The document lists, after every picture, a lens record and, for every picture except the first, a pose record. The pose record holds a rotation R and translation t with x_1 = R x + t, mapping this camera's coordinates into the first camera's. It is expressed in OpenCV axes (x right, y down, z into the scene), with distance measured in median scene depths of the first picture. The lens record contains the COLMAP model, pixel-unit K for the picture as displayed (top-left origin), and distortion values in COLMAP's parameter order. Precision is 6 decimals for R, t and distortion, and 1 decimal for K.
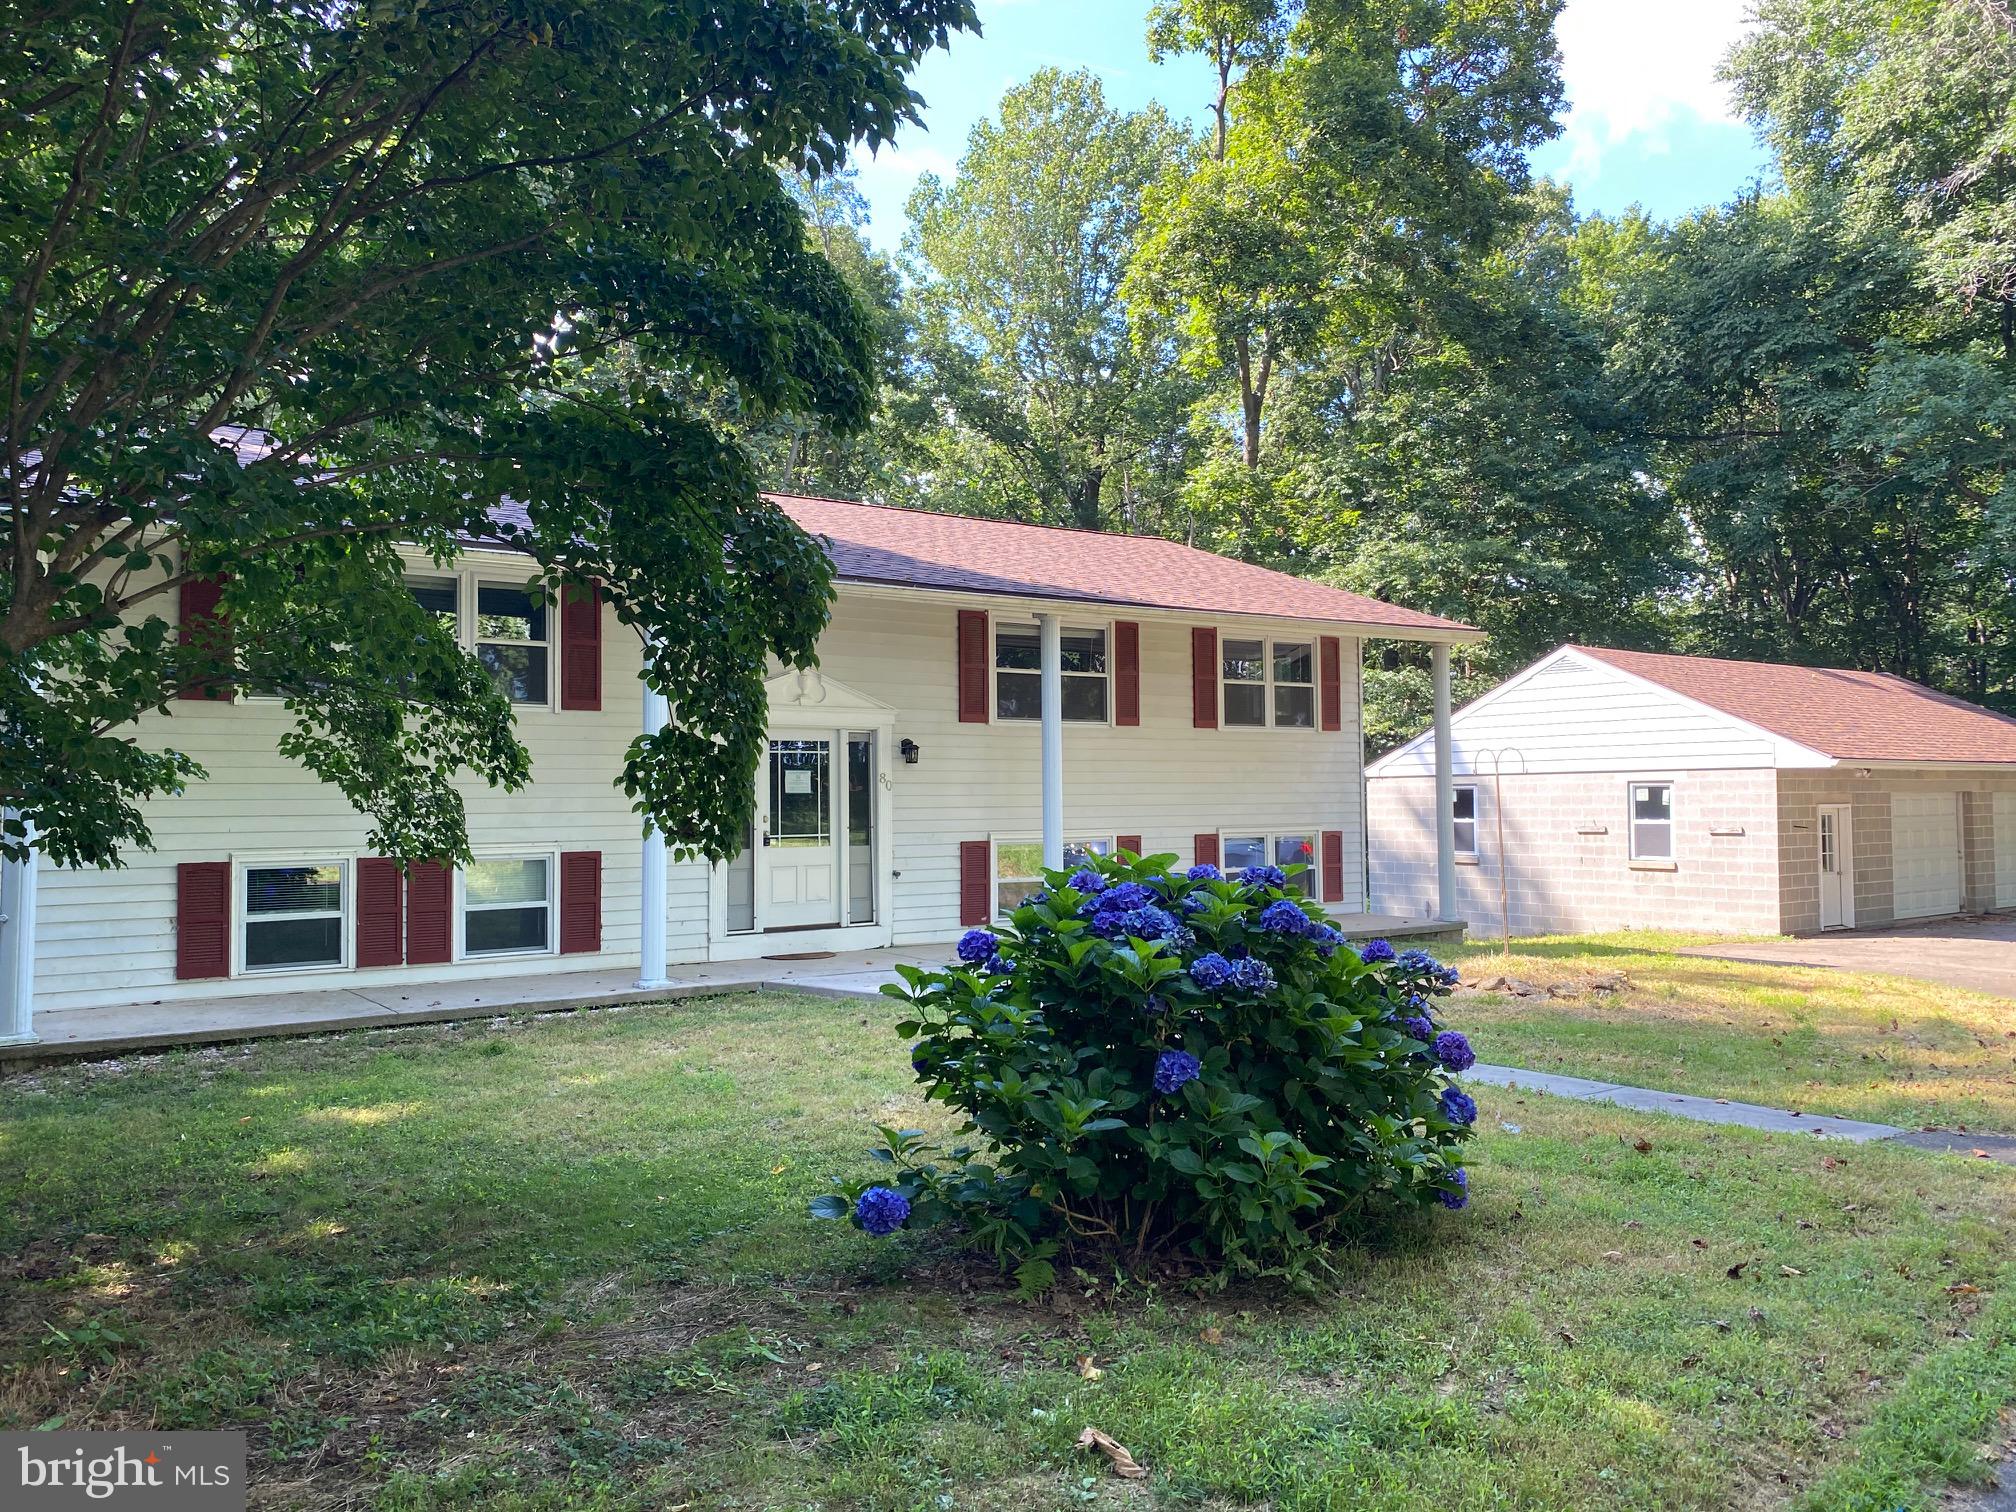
lens RADIAL K [[1530.4, 0, 1007.2], [0, 1530.4, 751.5], [0, 0, 1]] dist [-0.006270, -0.001116]
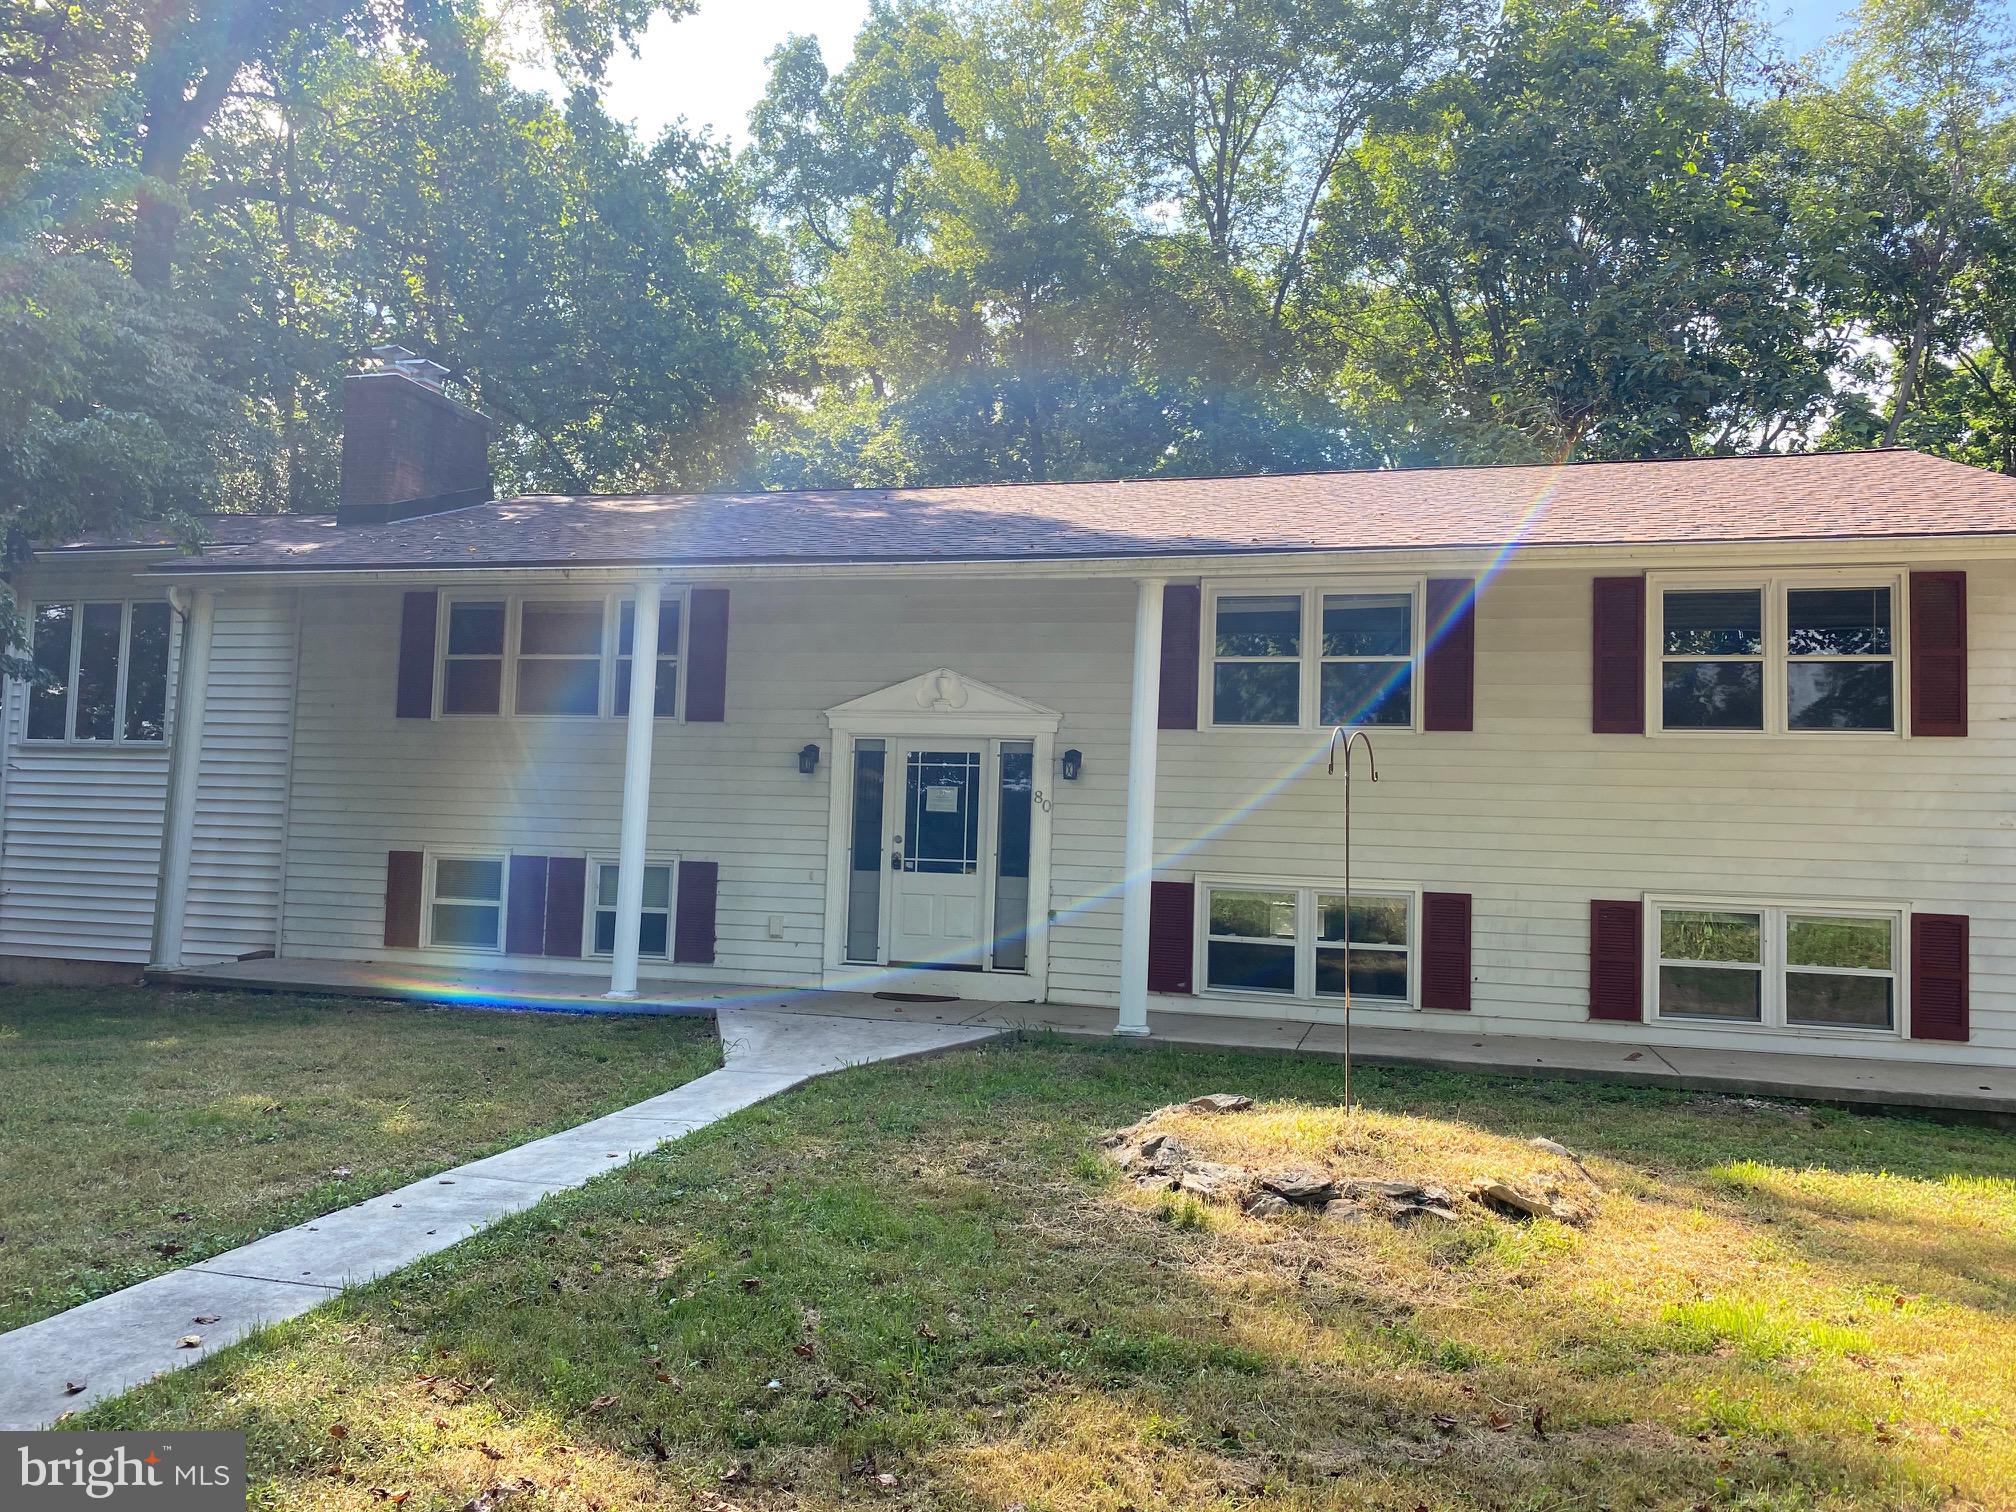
lens RADIAL K [[1632.9, 0, 1006.3], [0, 1632.9, 752.7], [0, 0, 1]] dist [0.048685, -0.005336]
pose [[0.603287, -0.006810, -0.797495, 0.523590], [-0.011339, 0.999789, -0.017115, 0.007503], [0.797444, 0.019368, 0.603082, 0.388145]]
